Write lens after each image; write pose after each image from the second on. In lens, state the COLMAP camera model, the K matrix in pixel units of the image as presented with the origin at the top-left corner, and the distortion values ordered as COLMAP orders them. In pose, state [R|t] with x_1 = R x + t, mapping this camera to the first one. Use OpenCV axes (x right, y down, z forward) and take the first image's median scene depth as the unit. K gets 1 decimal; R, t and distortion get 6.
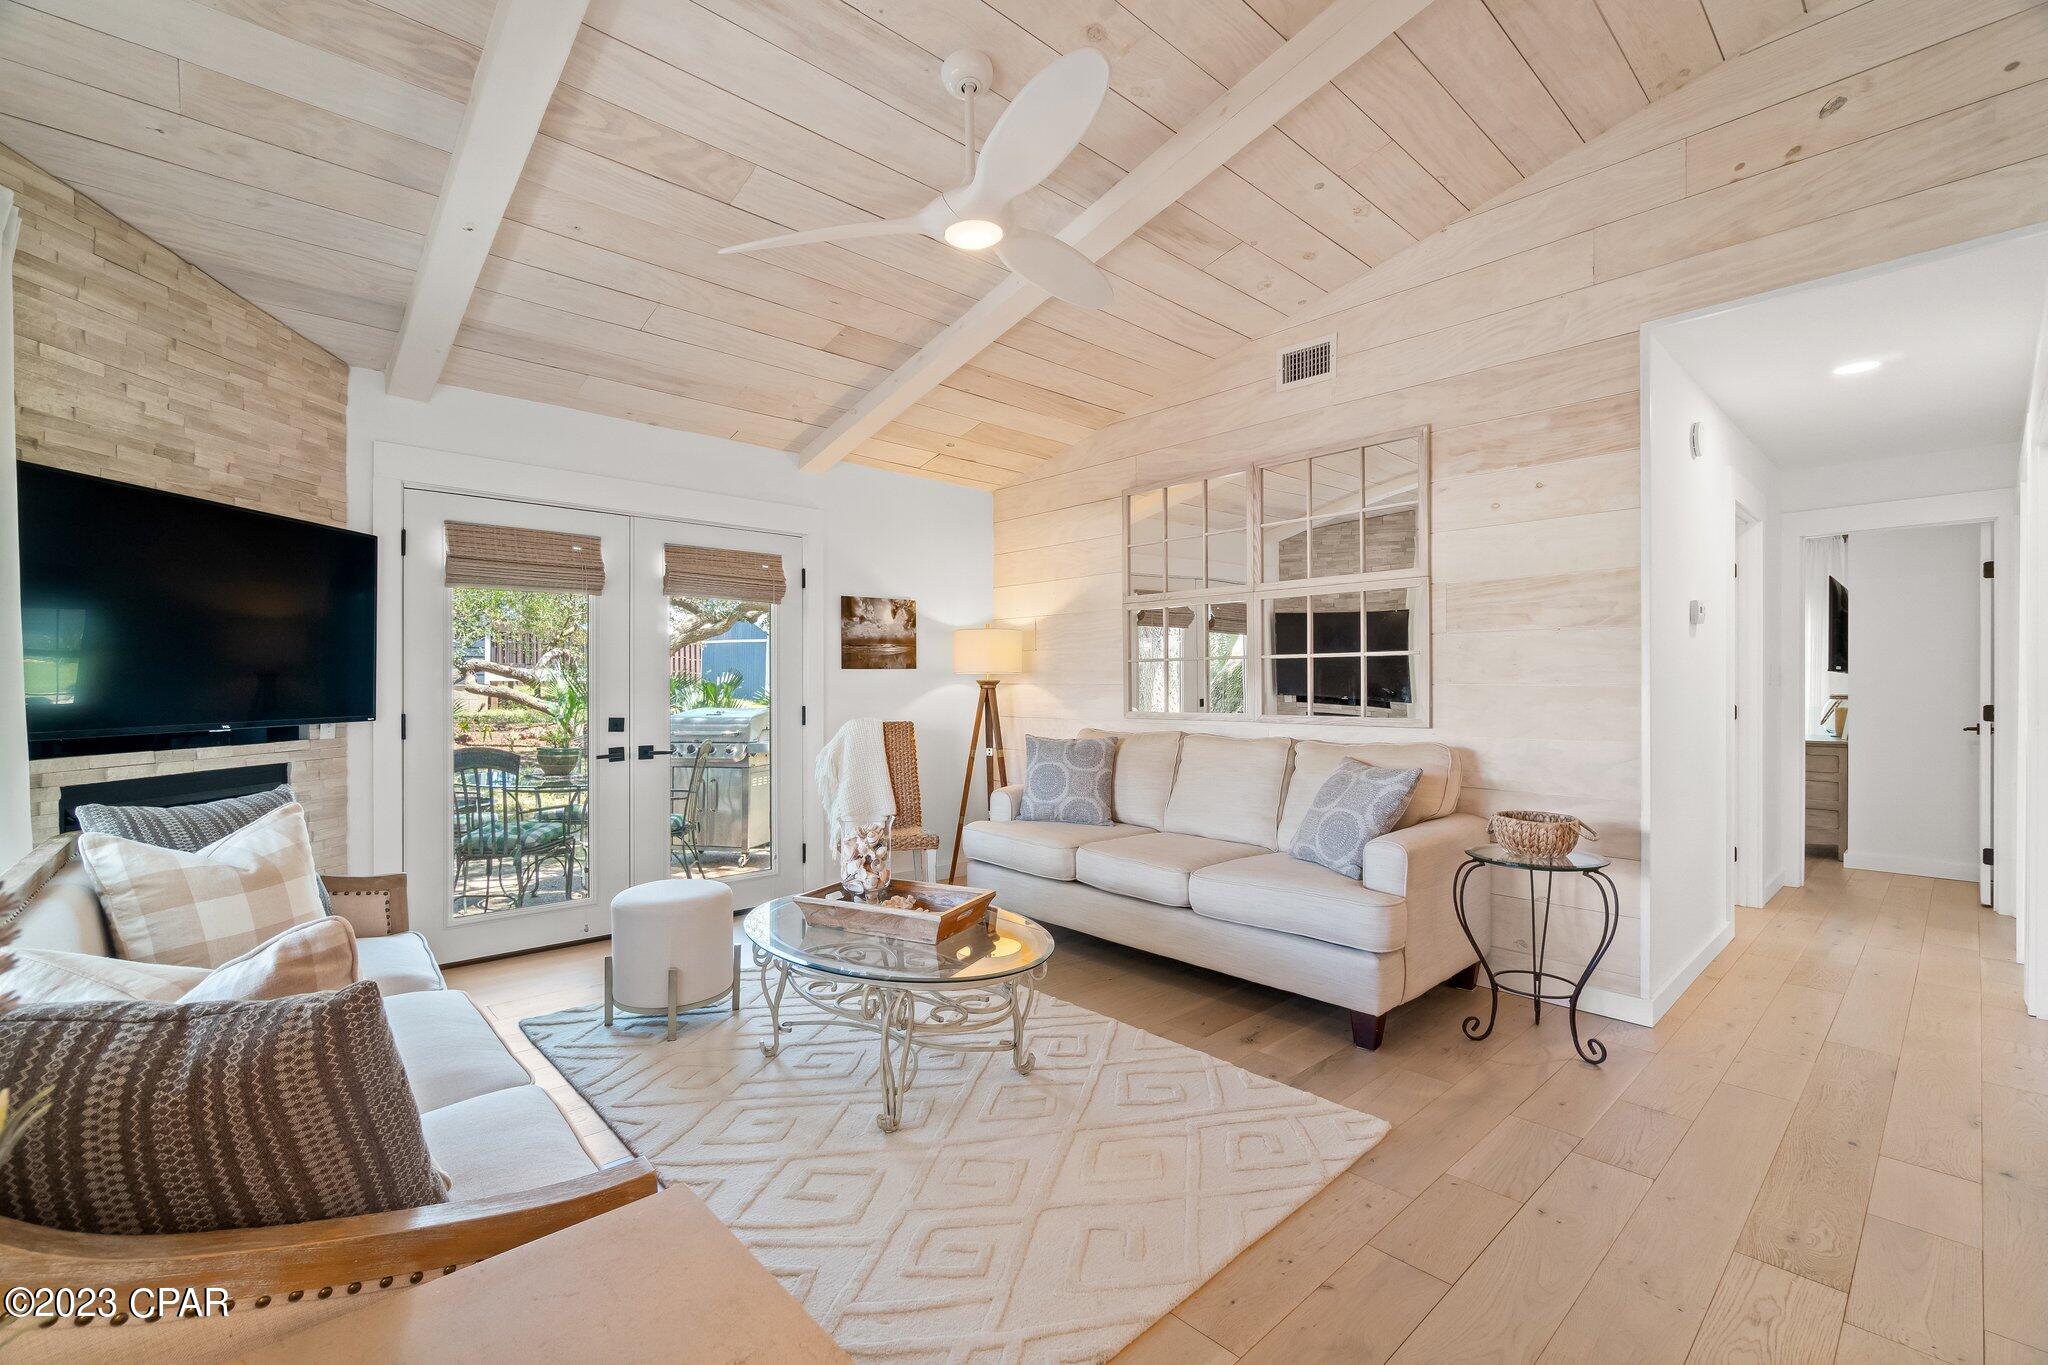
lens RADIAL K [[885.6, 0, 1024.0], [0, 885.6, 682.5], [0, 0, 1]] dist [0.001670, 0.000108]
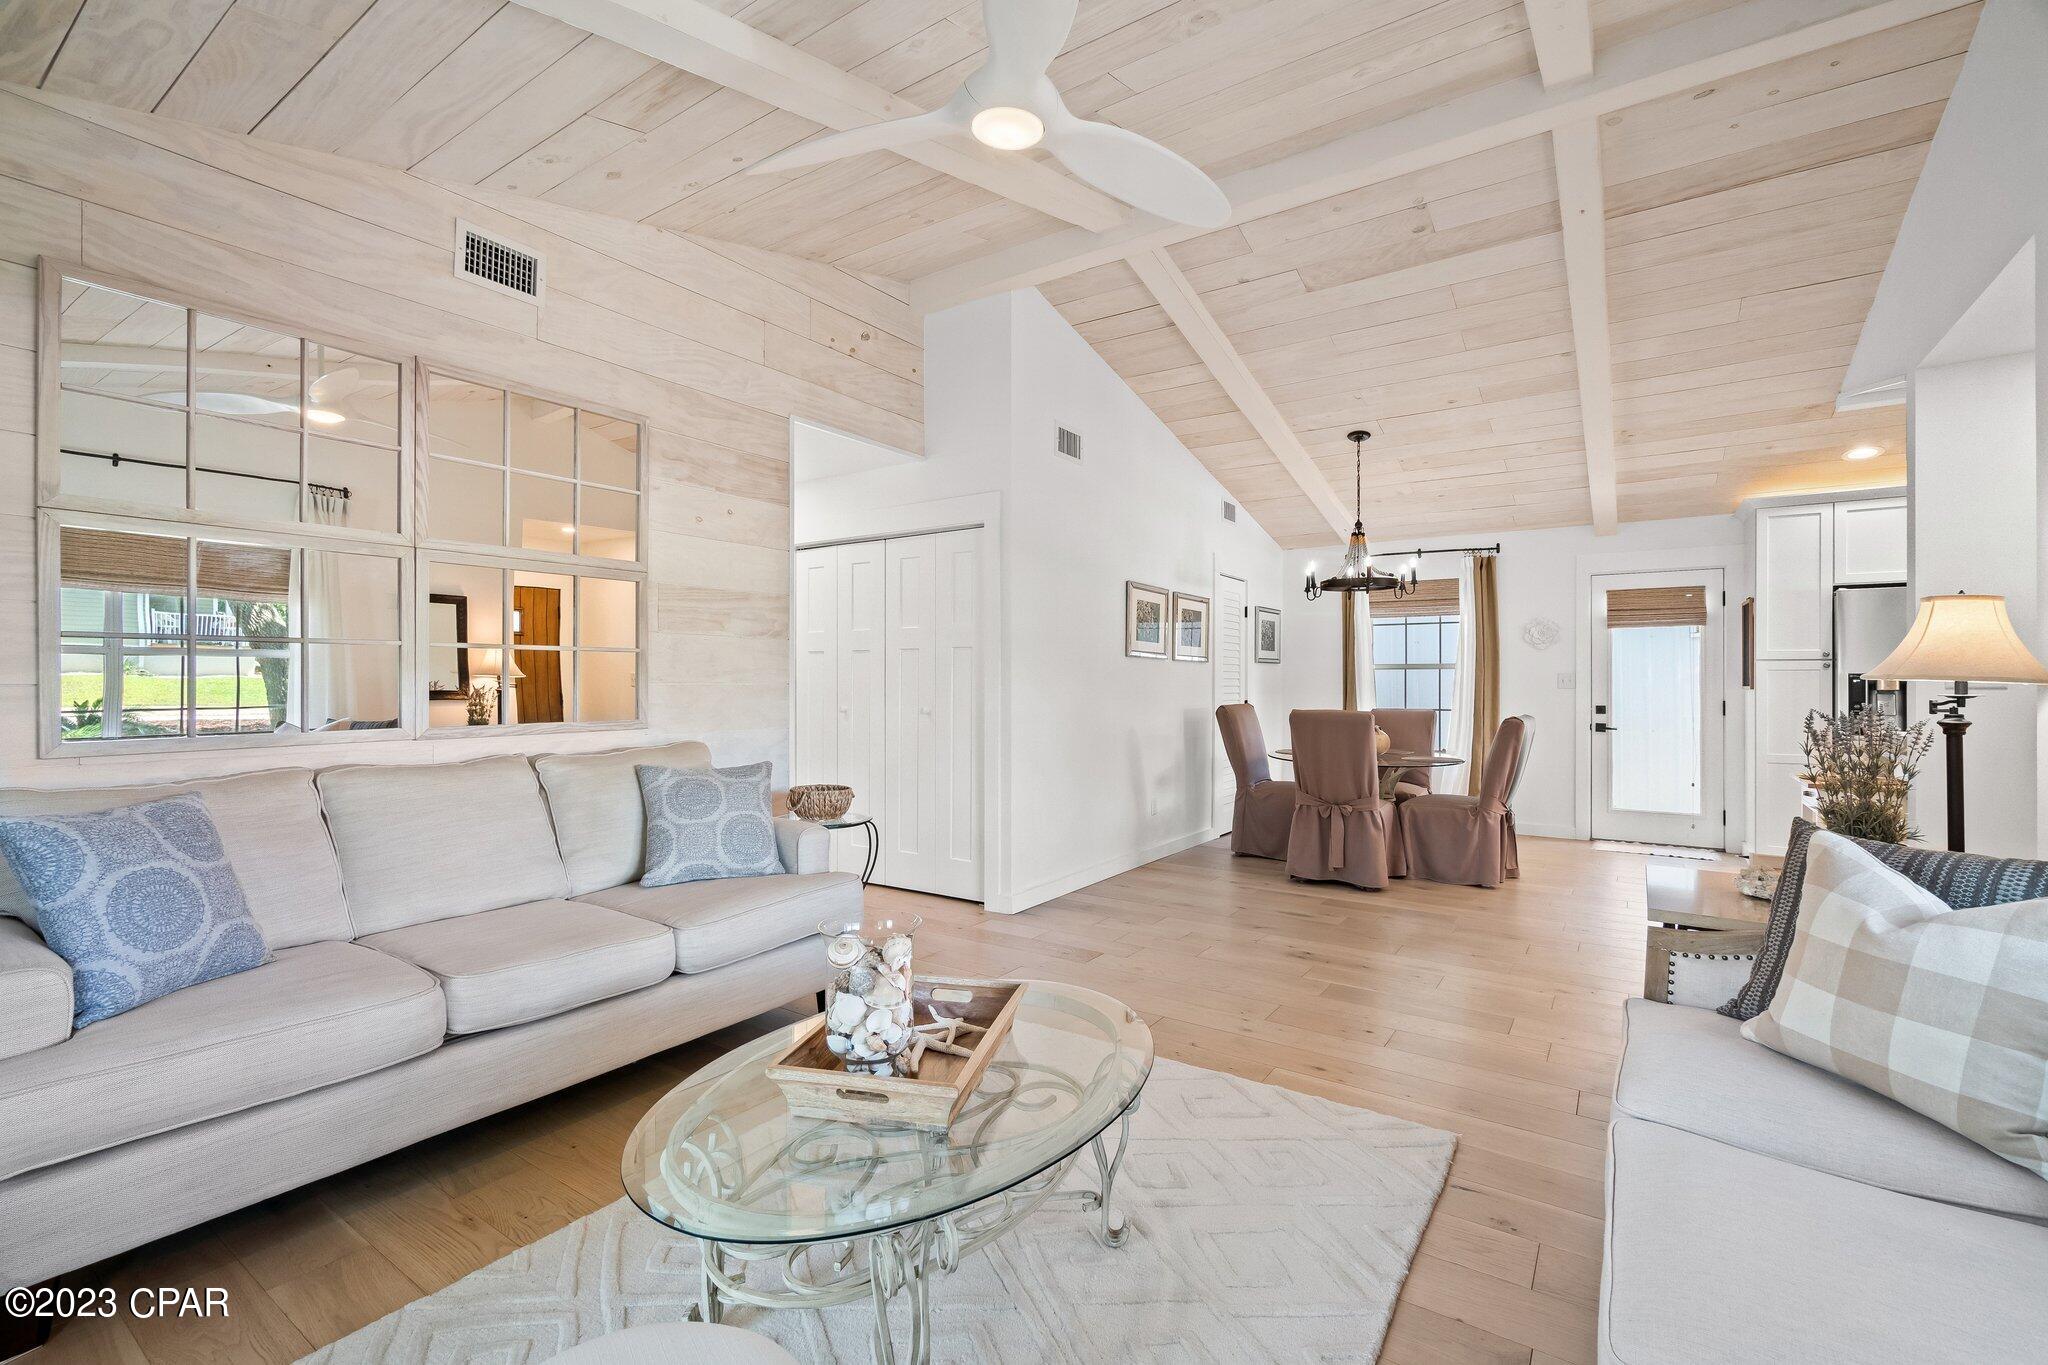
lens RADIAL K [[896.7, 0, 1024.0], [0, 896.7, 682.5], [0, 0, 1]] dist [-0.003361, -0.000165]
pose [[-0.224515, -0.002003, 0.974469, -0.713989], [-0.002820, 0.999995, 0.001406, -0.002099], [-0.974467, -0.002433, -0.224520, 0.973819]]
